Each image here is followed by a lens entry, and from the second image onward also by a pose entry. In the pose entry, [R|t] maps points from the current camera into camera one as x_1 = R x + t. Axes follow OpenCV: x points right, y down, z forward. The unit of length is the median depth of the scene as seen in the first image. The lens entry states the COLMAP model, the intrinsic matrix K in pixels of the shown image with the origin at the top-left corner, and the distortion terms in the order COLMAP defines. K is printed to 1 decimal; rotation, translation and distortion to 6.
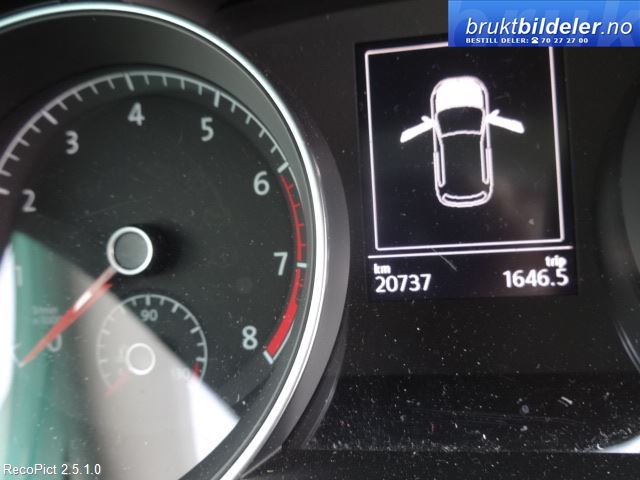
lens RADIAL K [[472.1, 0, 321.4], [0, 472.1, 242.1], [0, 0, 1]] dist [-0.010366, 0.000752]
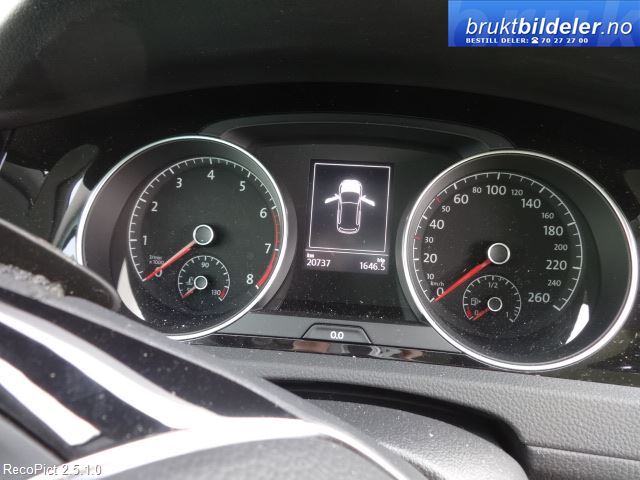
lens RADIAL K [[472.1, 0, 320.3], [0, 472.1, 237.5], [0, 0, 1]] dist [-0.010366, 0.000752]
pose [[0.991275, 0.121661, 0.050711, 0.046330], [-0.119425, 0.991822, -0.045029, 0.067383], [-0.055774, 0.038580, 0.997698, -1.336815]]
